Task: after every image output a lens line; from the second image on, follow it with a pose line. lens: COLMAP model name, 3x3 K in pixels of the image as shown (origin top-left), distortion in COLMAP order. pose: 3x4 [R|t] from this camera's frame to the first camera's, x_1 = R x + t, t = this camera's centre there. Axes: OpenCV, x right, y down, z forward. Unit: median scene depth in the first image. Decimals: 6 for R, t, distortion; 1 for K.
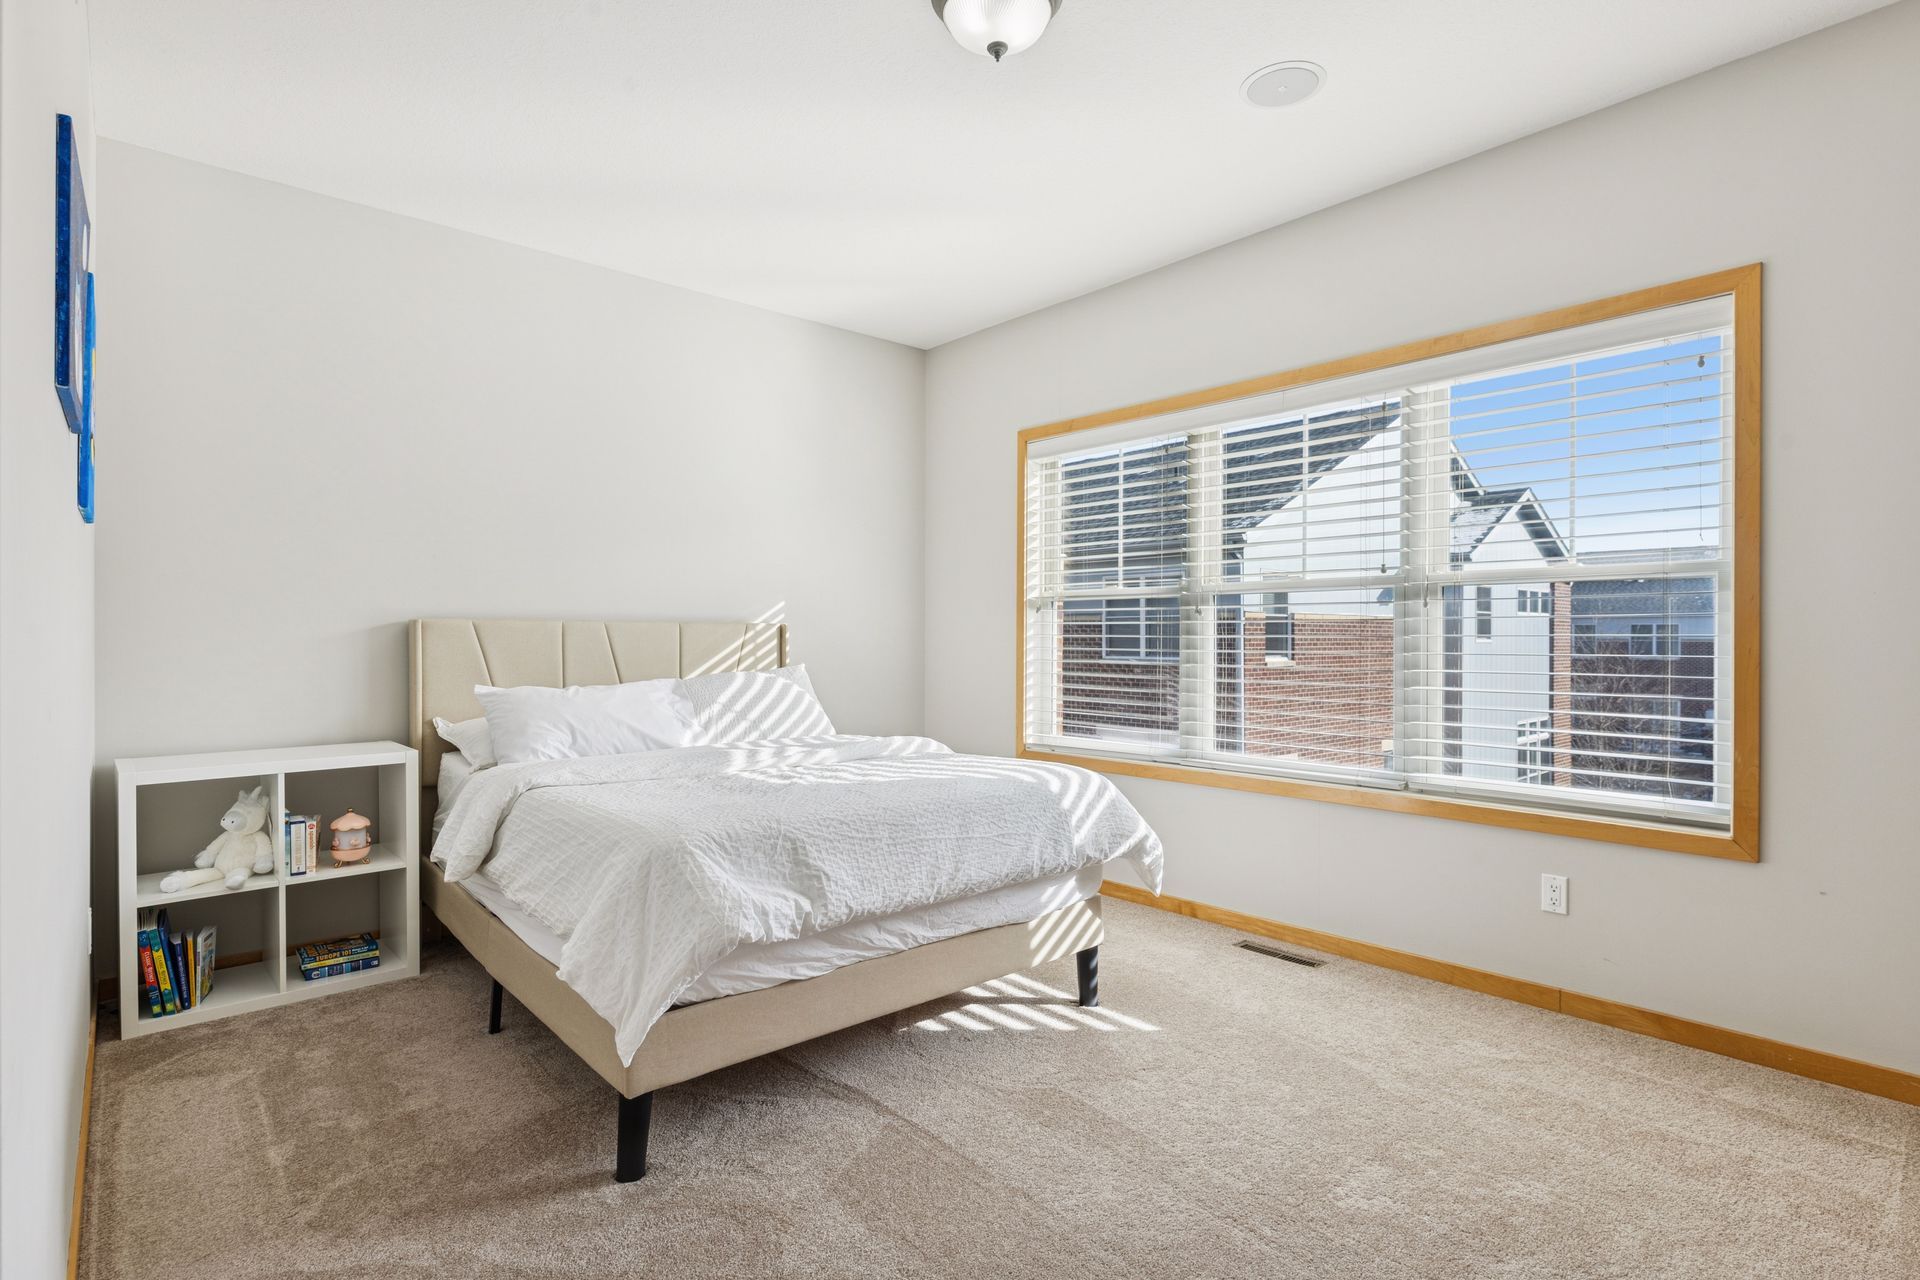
lens RADIAL K [[966.6, 0, 965.5], [0, 966.6, 630.6], [0, 0, 1]] dist [-0.000719, -0.001148]
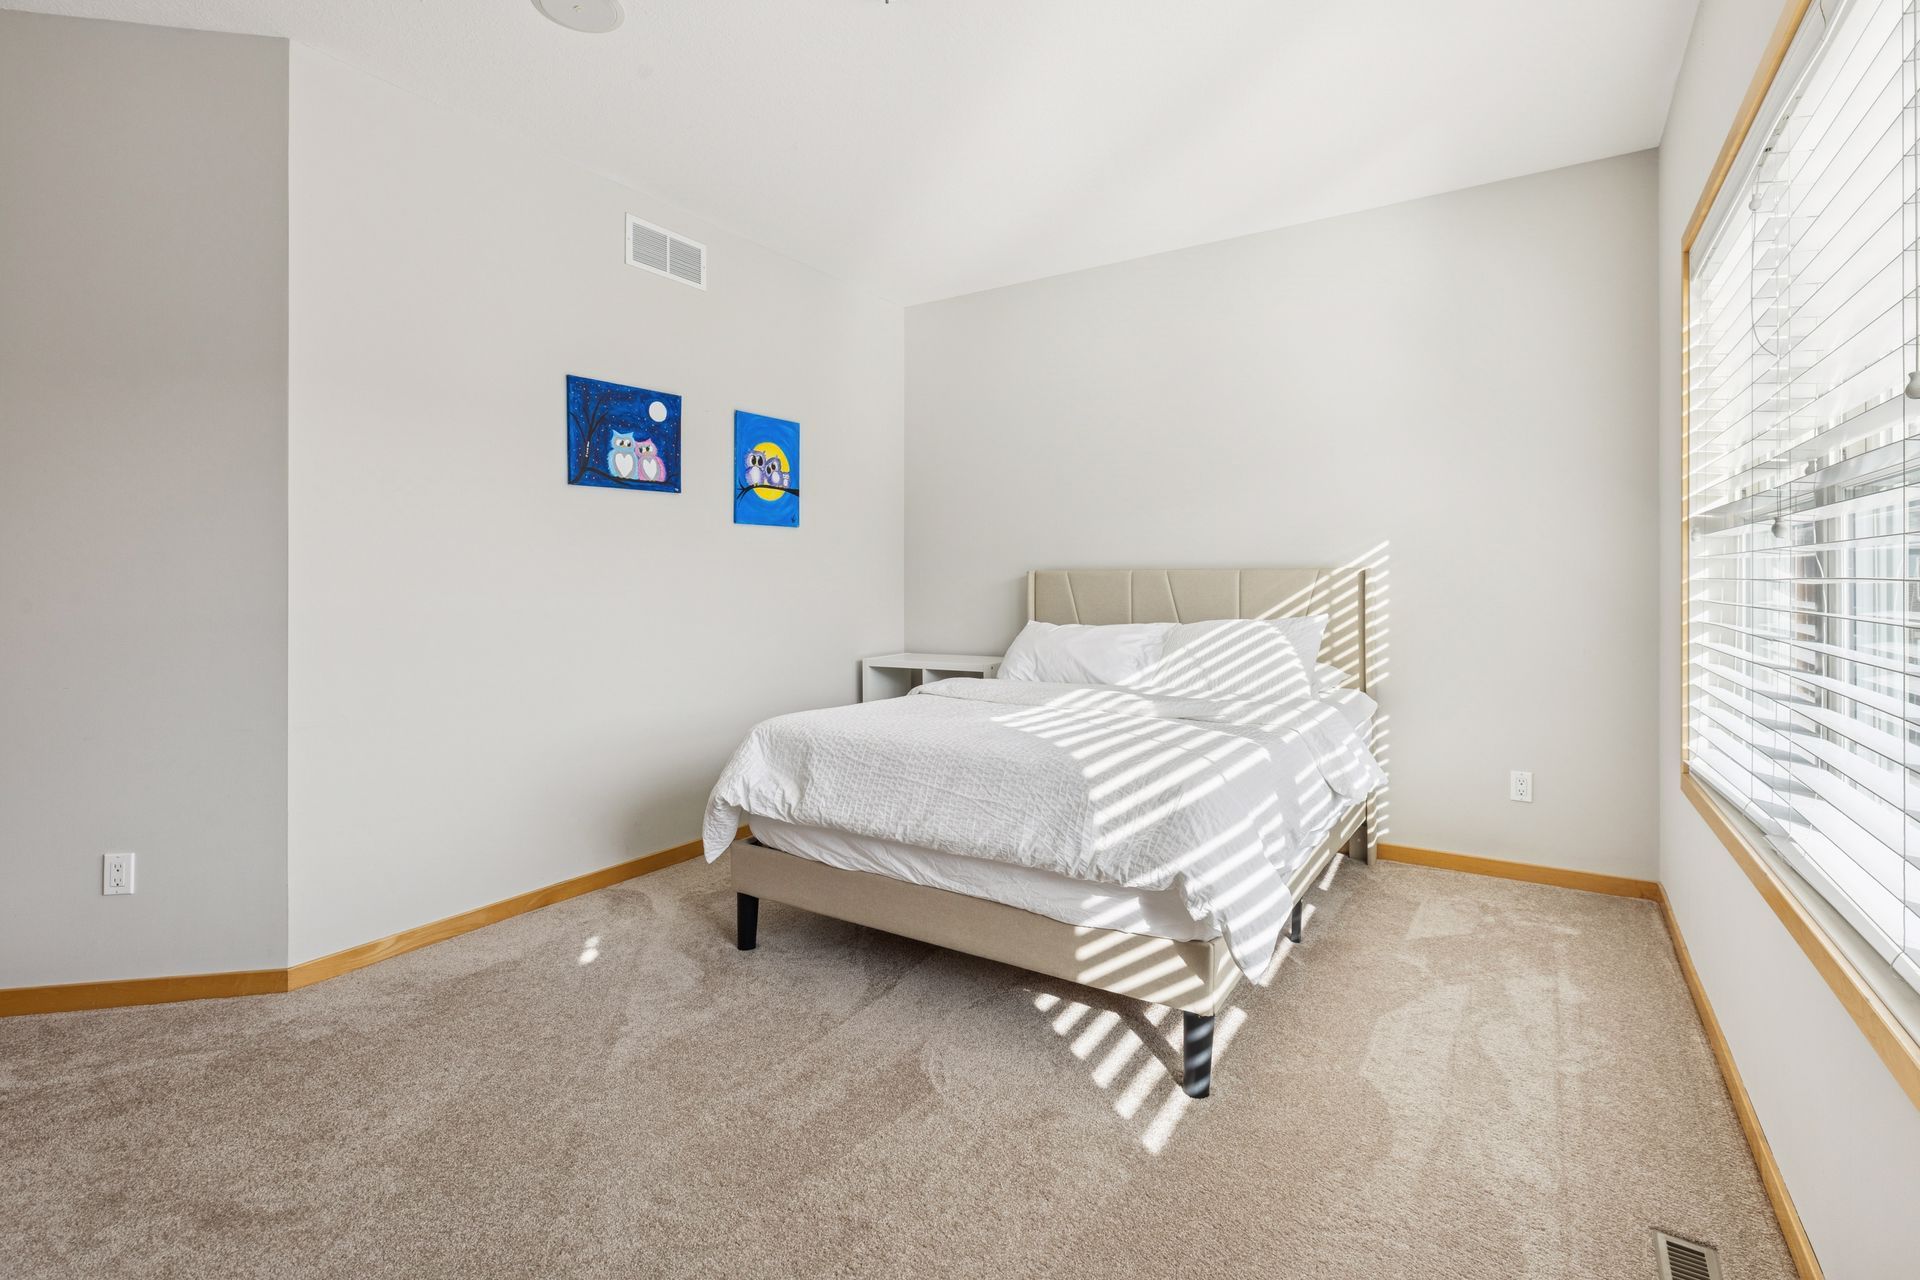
lens RADIAL K [[880.5, 0, 935.1], [0, 880.5, 585.9], [0, 0, 1]] dist [0.000365, 0.000045]
pose [[0.253282, -0.000332, -0.967392, 0.749424], [0.009232, 0.999955, 0.002074, 0.007048], [0.967348, -0.009456, 0.253274, 0.681555]]
